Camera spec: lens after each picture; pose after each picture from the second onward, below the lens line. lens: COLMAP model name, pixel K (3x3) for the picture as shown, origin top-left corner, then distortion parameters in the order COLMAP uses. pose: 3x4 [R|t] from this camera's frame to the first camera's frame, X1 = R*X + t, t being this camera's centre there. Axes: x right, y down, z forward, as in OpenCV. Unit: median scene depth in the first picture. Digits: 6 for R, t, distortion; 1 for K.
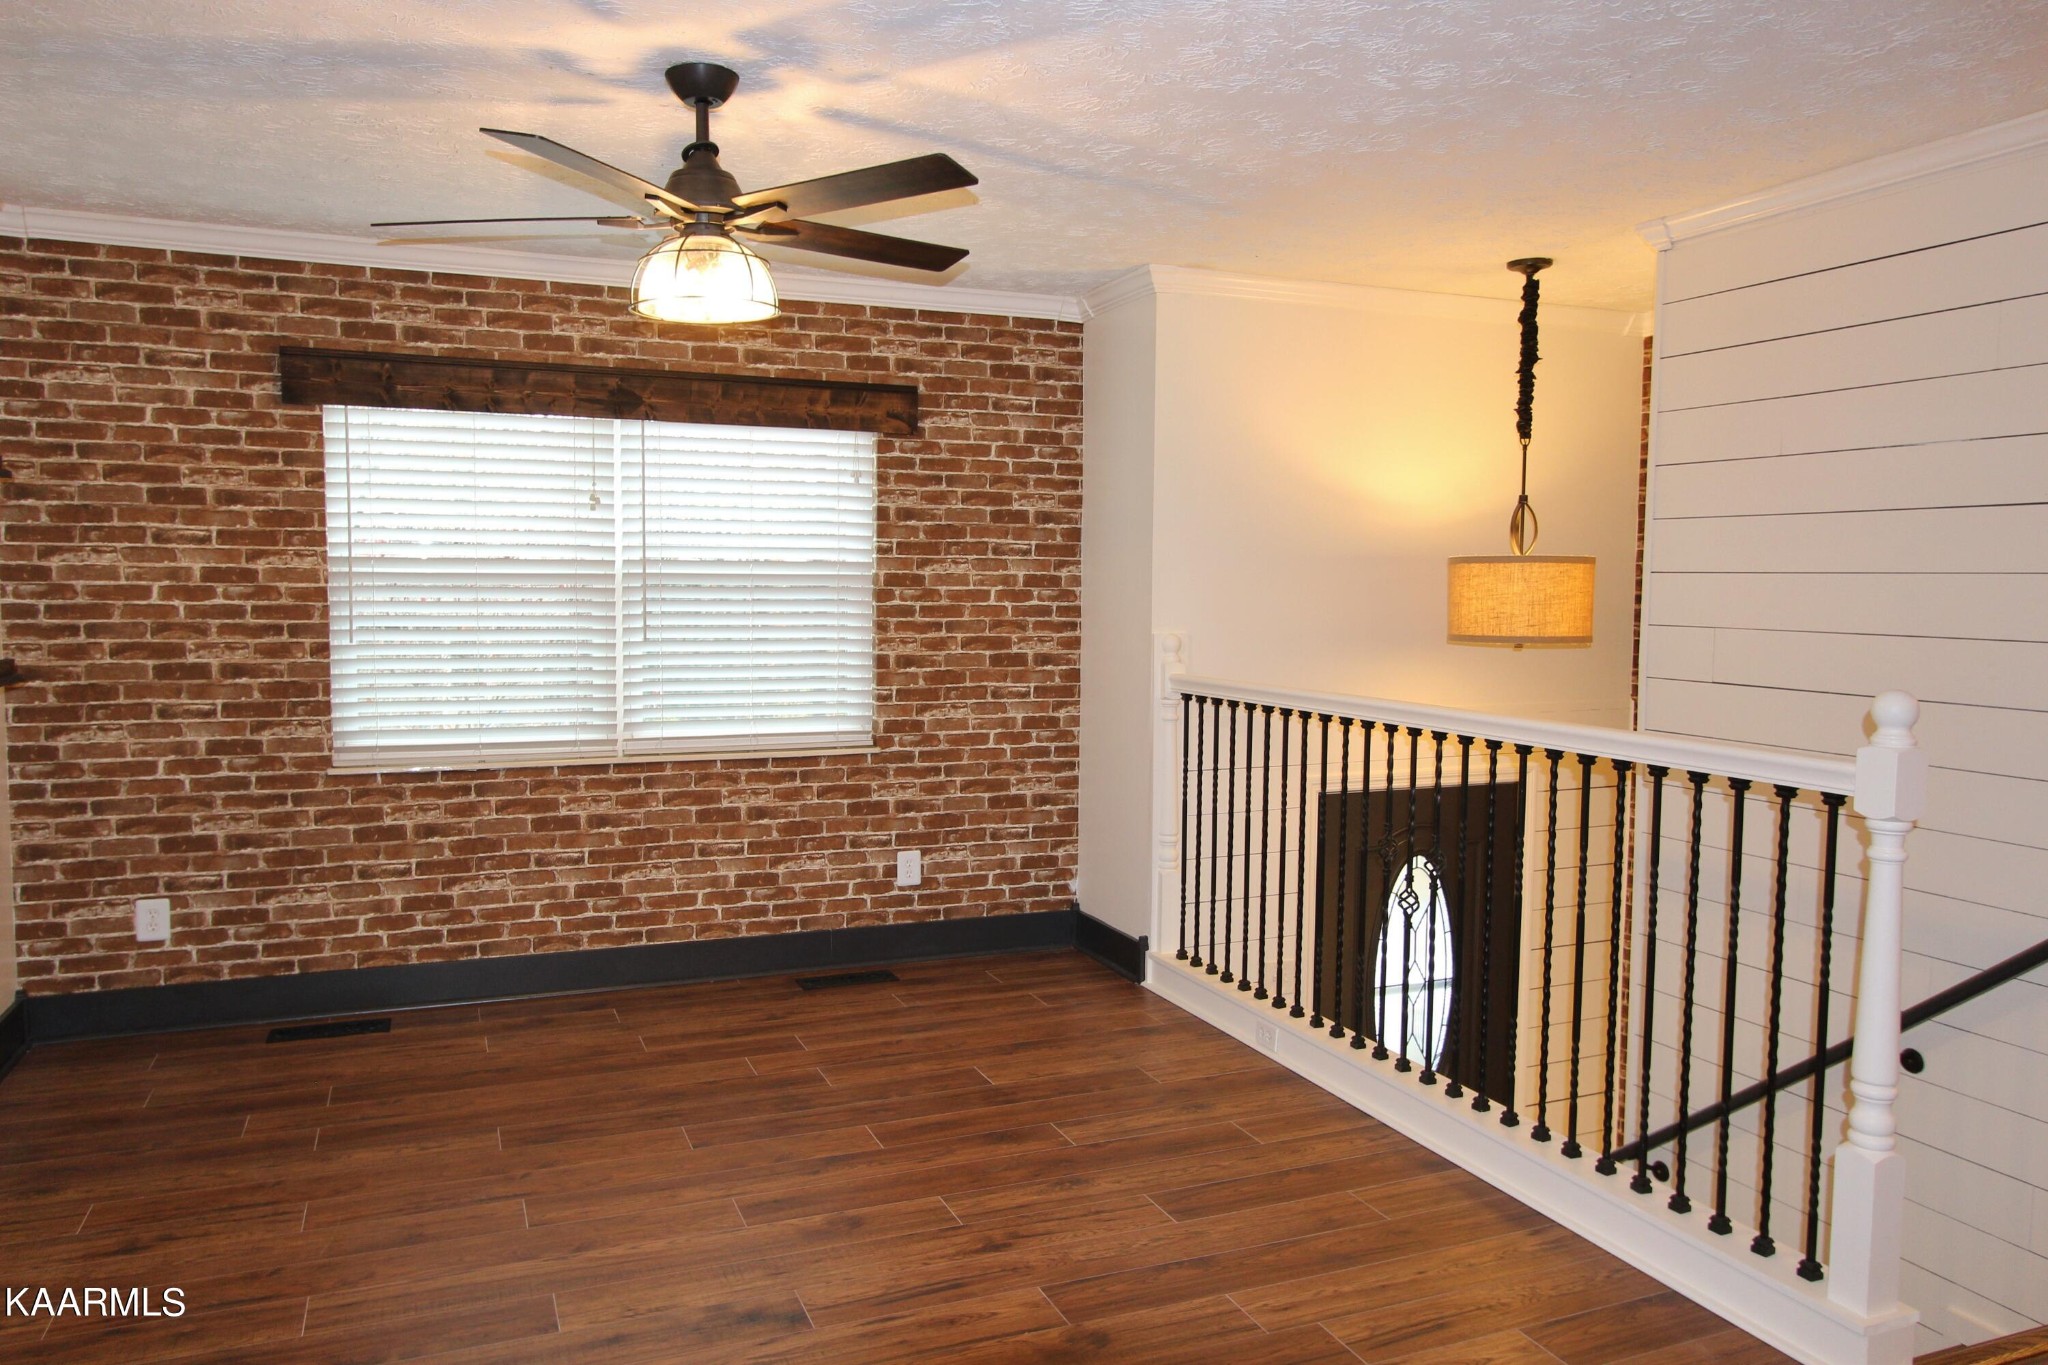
lens RADIAL K [[1526.7, 0, 1006.6], [0, 1526.7, 687.9], [0, 0, 1]] dist [-0.028320, 0.038906]
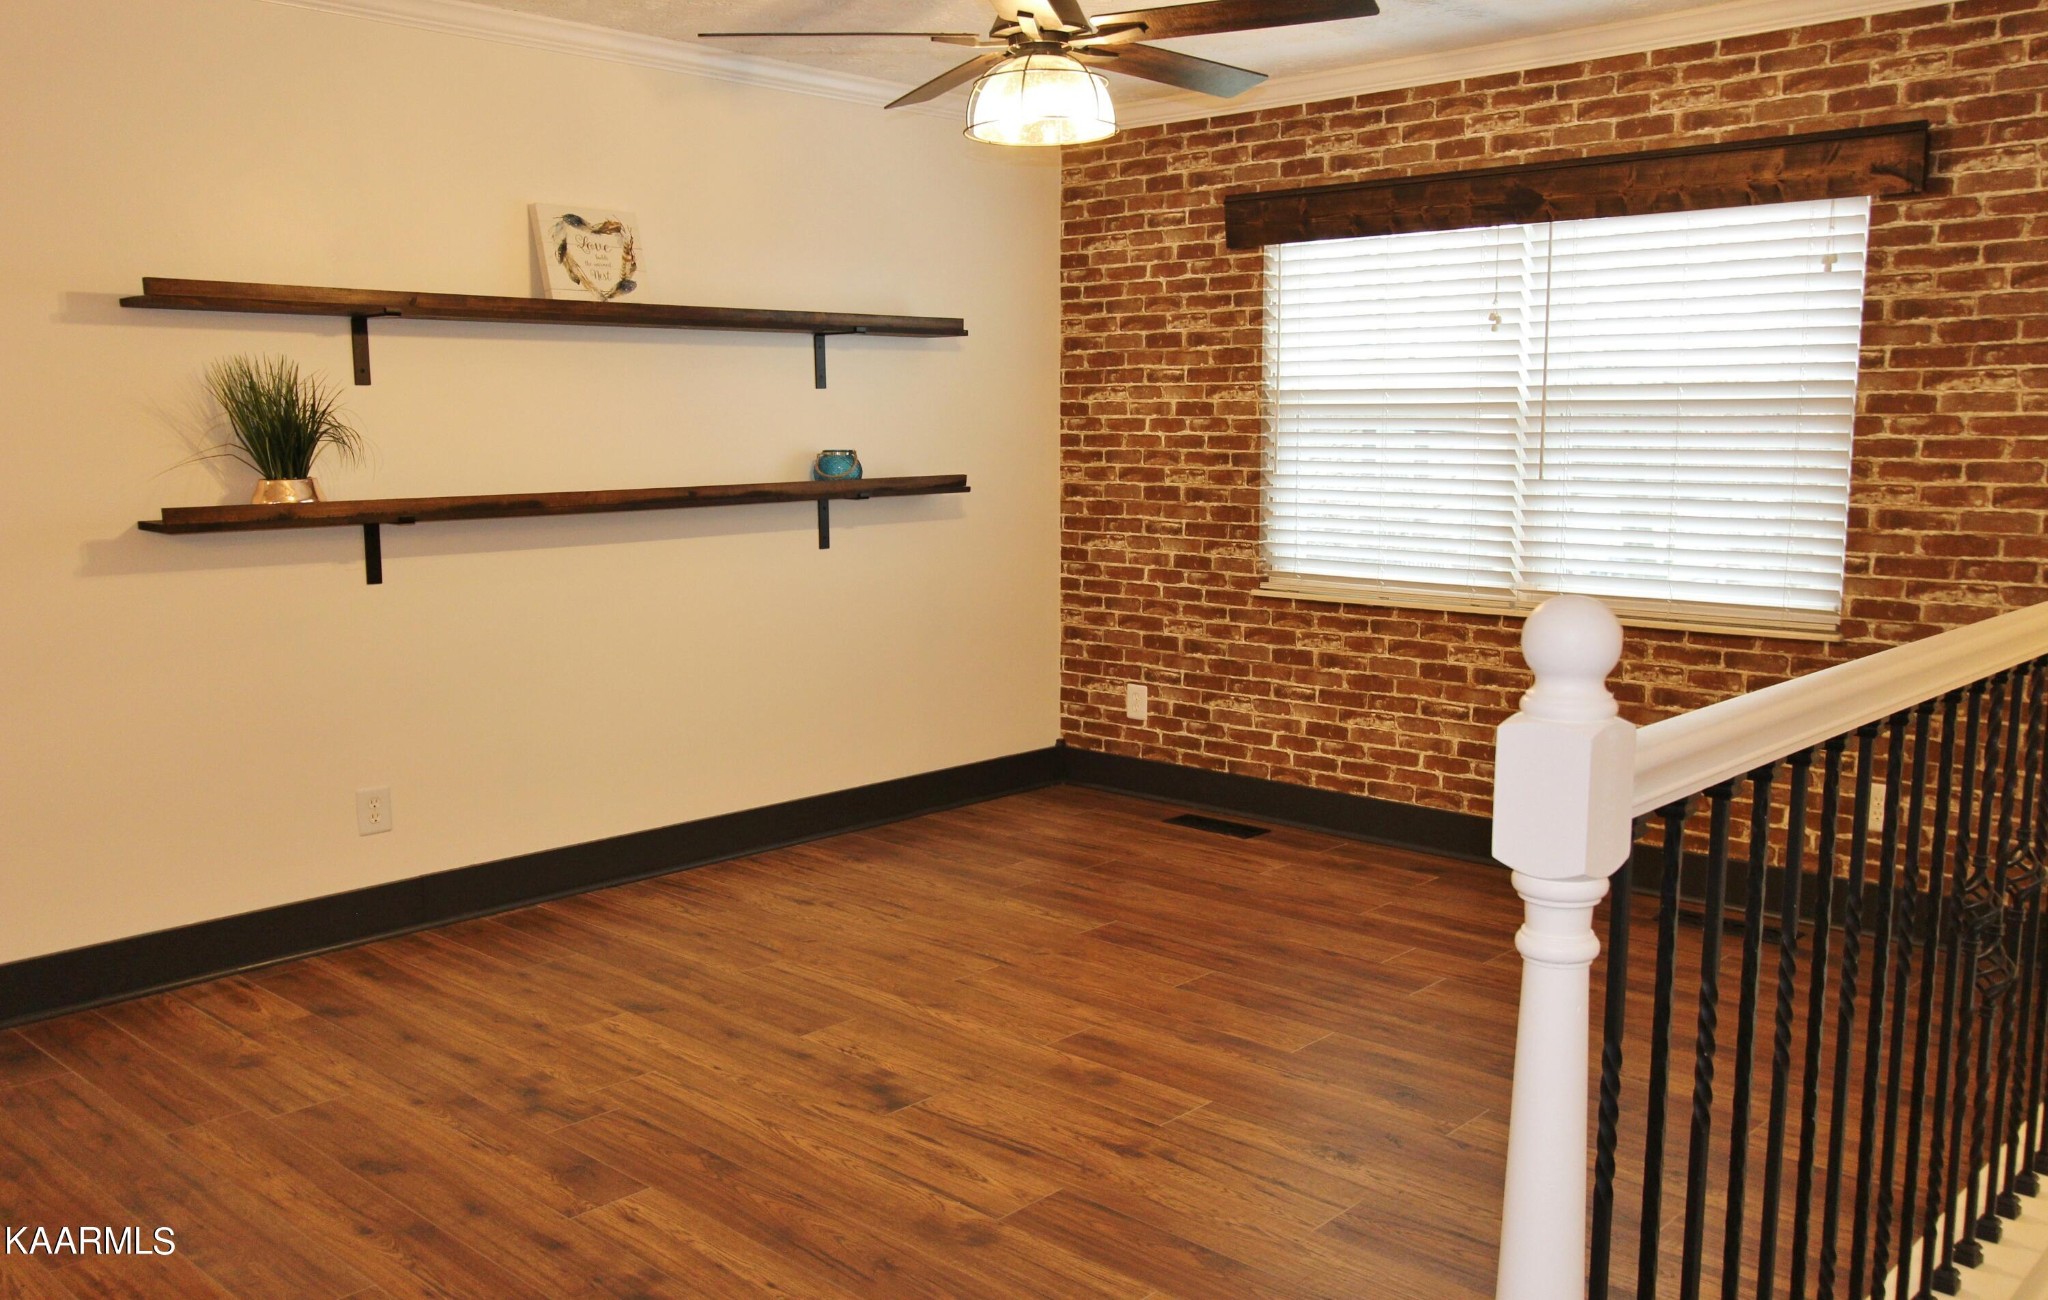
lens RADIAL K [[1661.2, 0, 991.9], [0, 1661.2, 648.7], [0, 0, 1]] dist [0.005961, 0.008987]
pose [[0.408854, 0.117980, -0.904942, 0.557429], [-0.055270, 0.992989, 0.104488, -0.018171], [0.910925, 0.007296, 0.412508, 0.353986]]
